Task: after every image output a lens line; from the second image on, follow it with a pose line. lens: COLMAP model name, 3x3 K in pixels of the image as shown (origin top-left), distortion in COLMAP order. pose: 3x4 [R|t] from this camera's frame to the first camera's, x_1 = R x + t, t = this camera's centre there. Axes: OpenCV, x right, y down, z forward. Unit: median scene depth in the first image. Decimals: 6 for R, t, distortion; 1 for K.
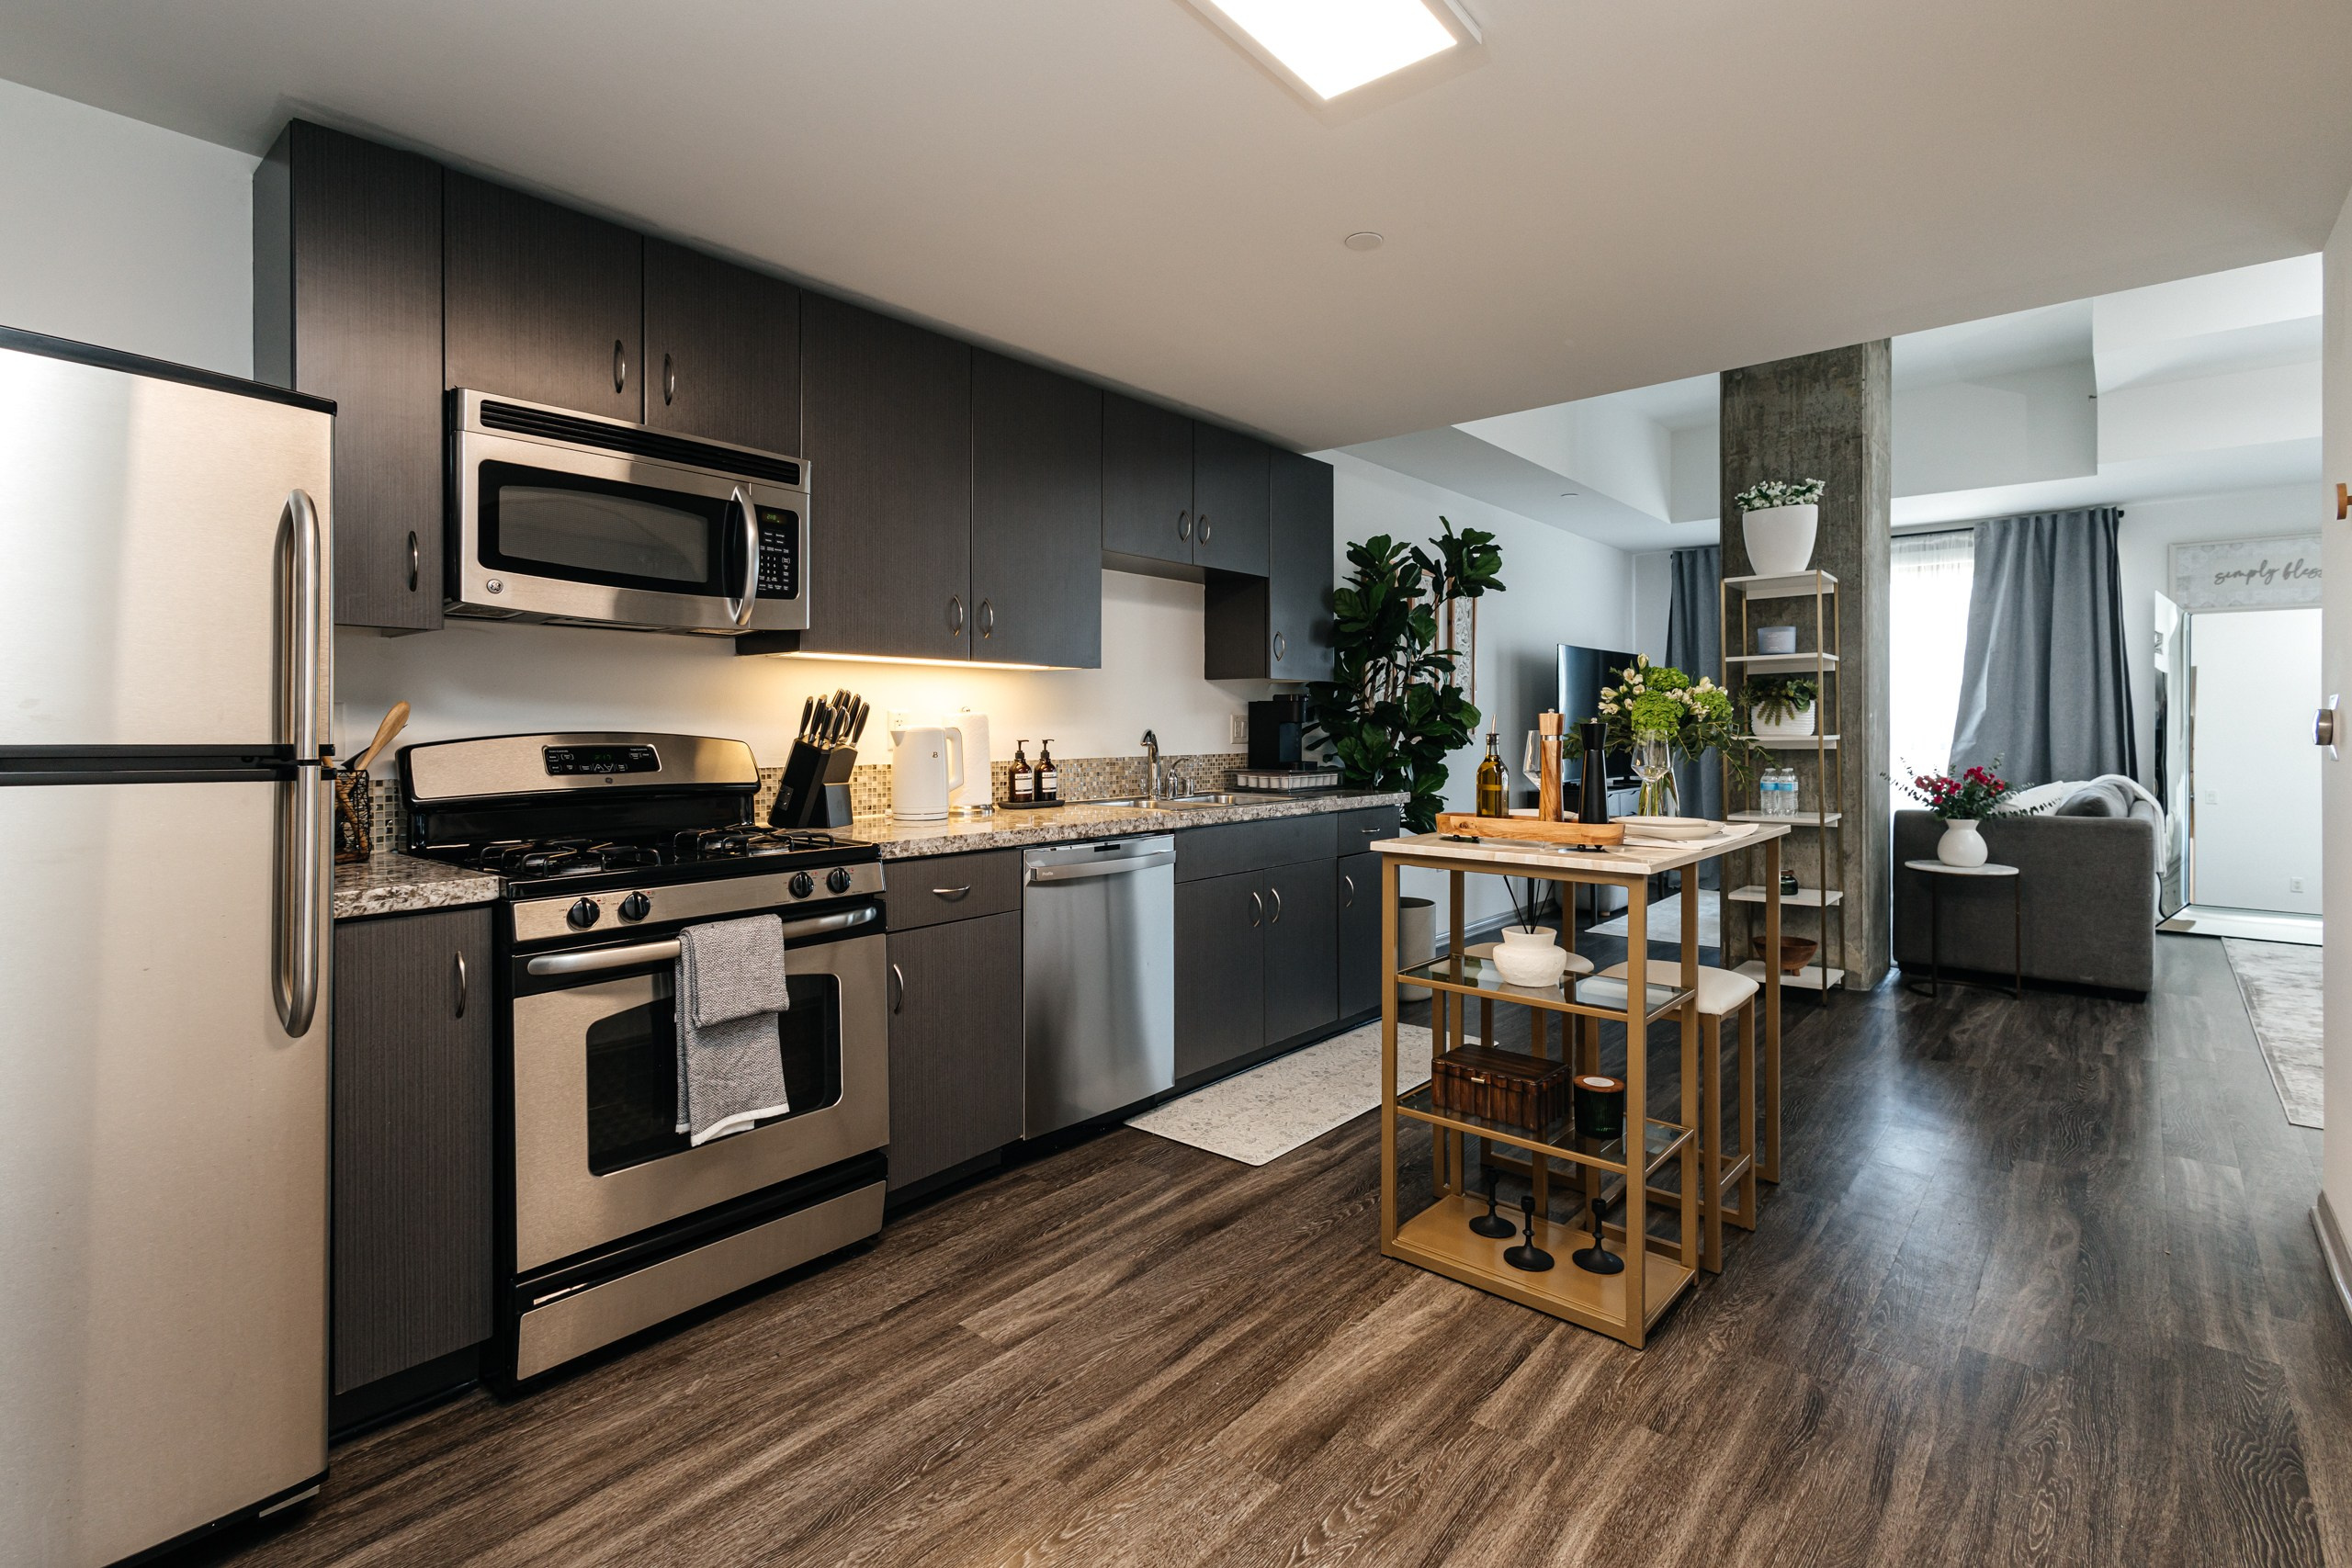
lens RADIAL K [[1125.6, 0, 1169.8], [0, 1125.6, 727.0], [0, 0, 1]] dist [0.005005, 0.000189]
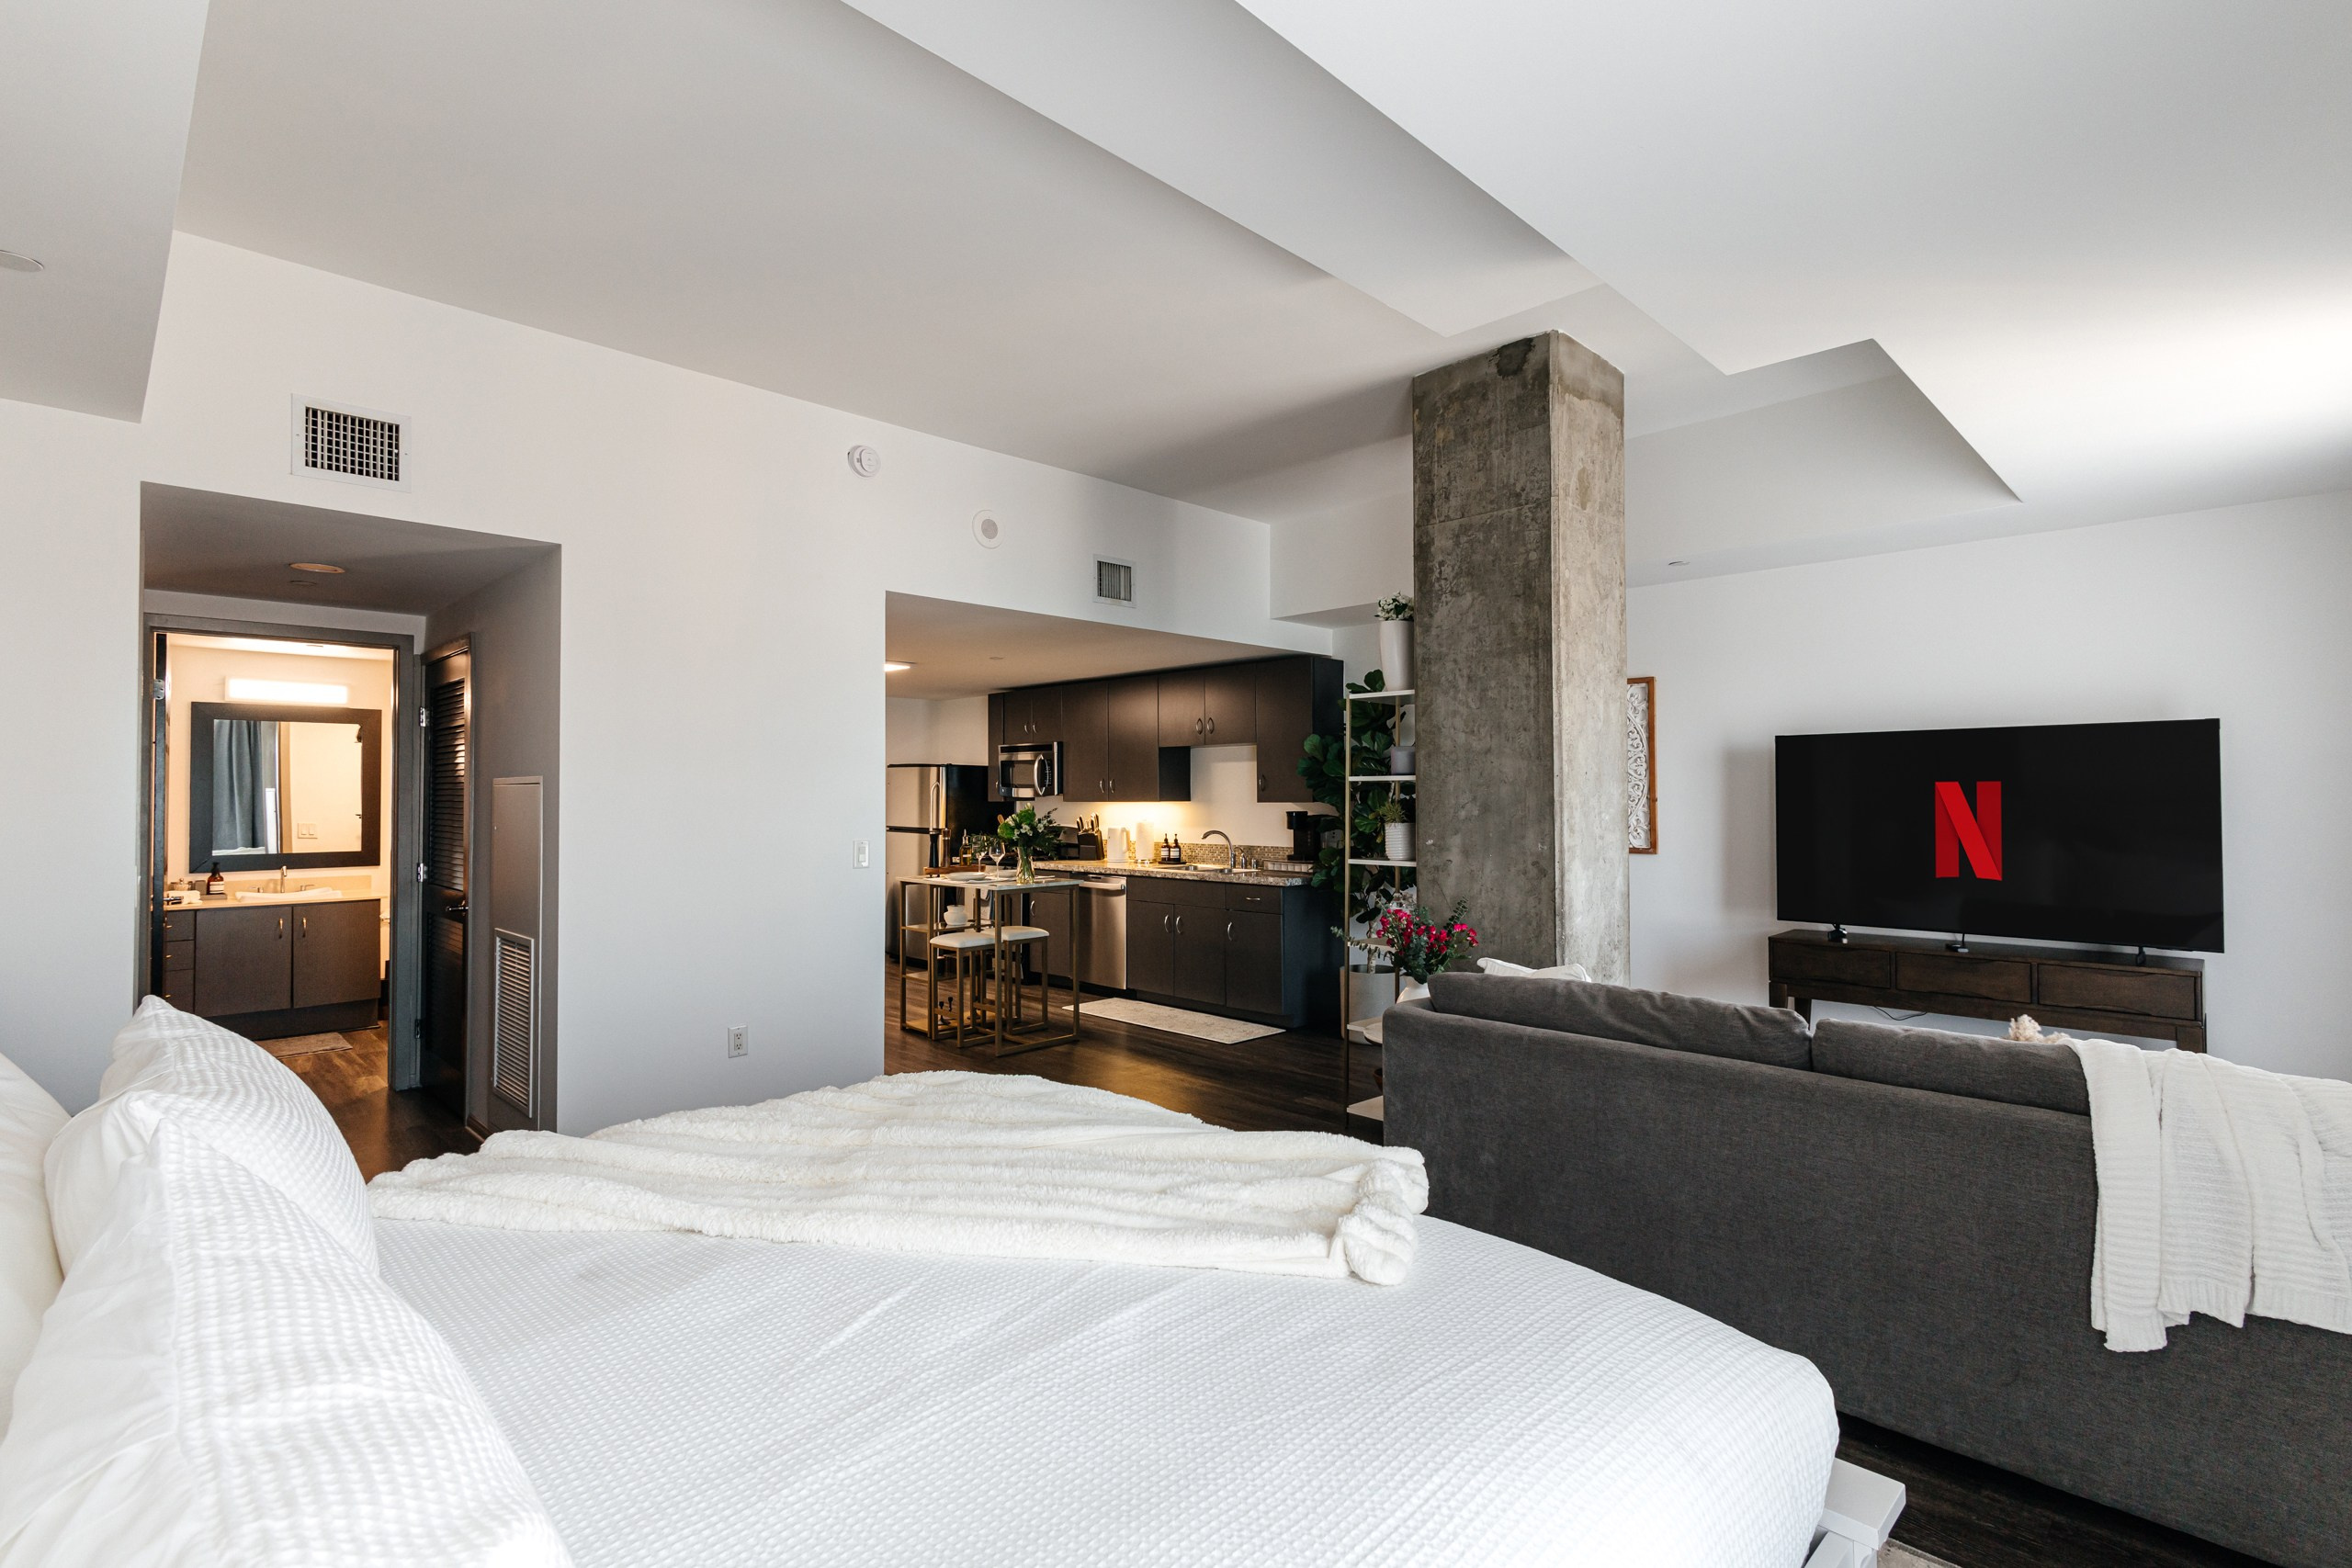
lens RADIAL K [[1091.2, 0, 1176.0], [0, 1091.2, 784.0], [0, 0, 1]] dist [-0.003273, -0.000193]
pose [[-0.087594, -0.010227, -0.996104, 1.500688], [0.001181, 0.999946, -0.010370, -0.047463], [0.996156, -0.002085, -0.087577, 0.892005]]
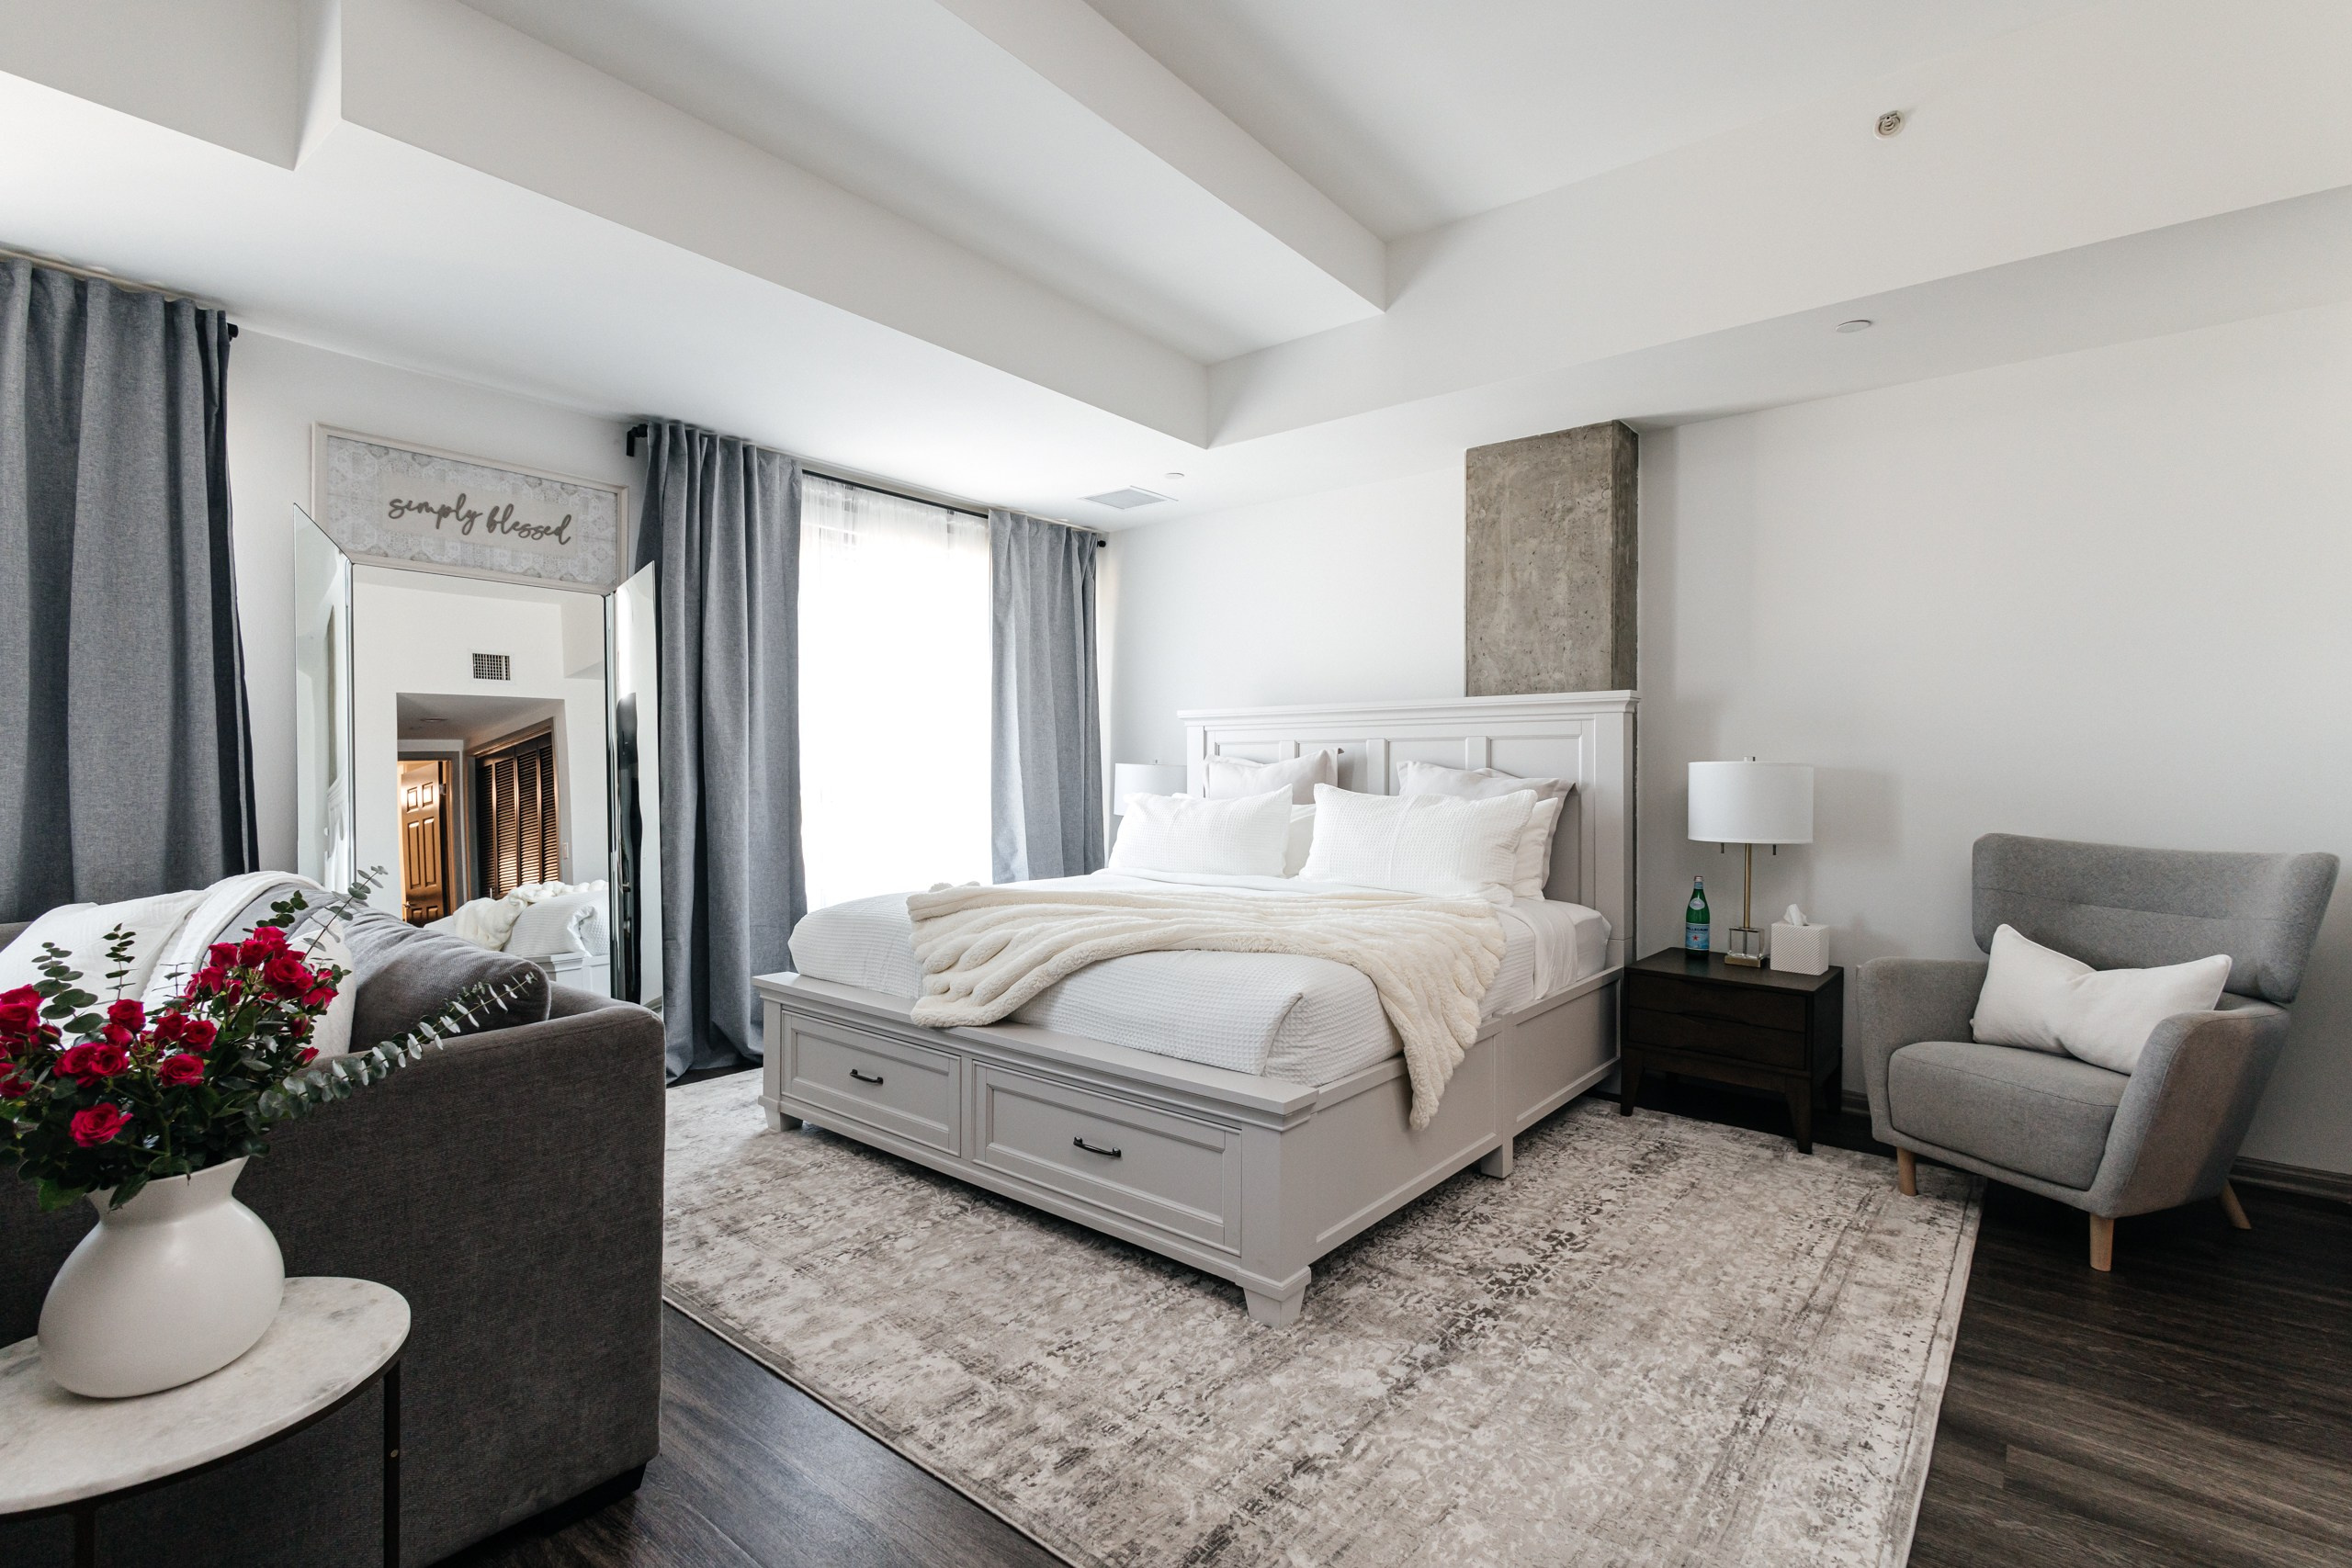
lens RADIAL K [[1090.6, 0, 1196.8], [0, 1090.6, 766.4], [0, 0, 1]] dist [0.013746, 0.000069]
pose [[-0.030040, 0.006729, 0.999526, 0.472274], [-0.001187, 0.999976, -0.006768, 0.002317], [-0.999548, -0.001390, -0.030031, 0.798166]]
